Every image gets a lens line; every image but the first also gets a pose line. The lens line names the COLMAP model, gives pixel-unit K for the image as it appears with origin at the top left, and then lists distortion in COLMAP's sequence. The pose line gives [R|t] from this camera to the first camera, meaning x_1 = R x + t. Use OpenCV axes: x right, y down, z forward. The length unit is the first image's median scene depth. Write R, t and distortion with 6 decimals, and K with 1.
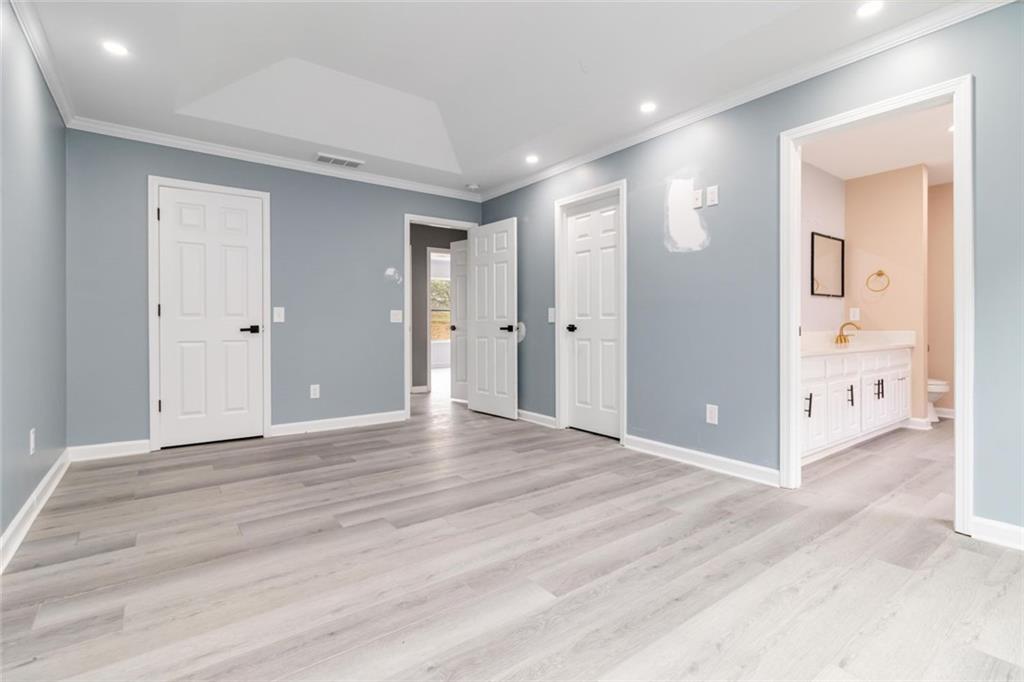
lens RADIAL K [[481.2, 0, 511.3], [0, 481.2, 330.8], [0, 0, 1]] dist [-0.003342, -0.000329]
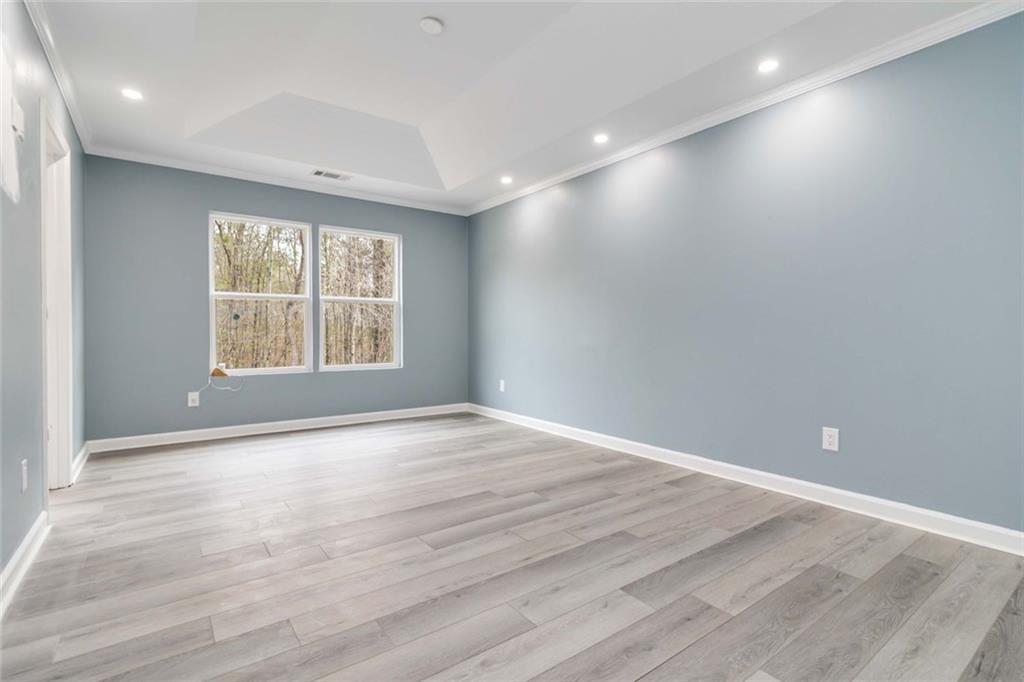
lens RADIAL K [[481.2, 0, 512.4], [0, 481.2, 337.2], [0, 0, 1]] dist [-0.003342, -0.000329]
pose [[-0.999946, 0.005018, 0.009103, -0.163485], [0.005223, 0.999730, 0.022635, -0.015344], [-0.008987, 0.022682, -0.999702, 1.185610]]
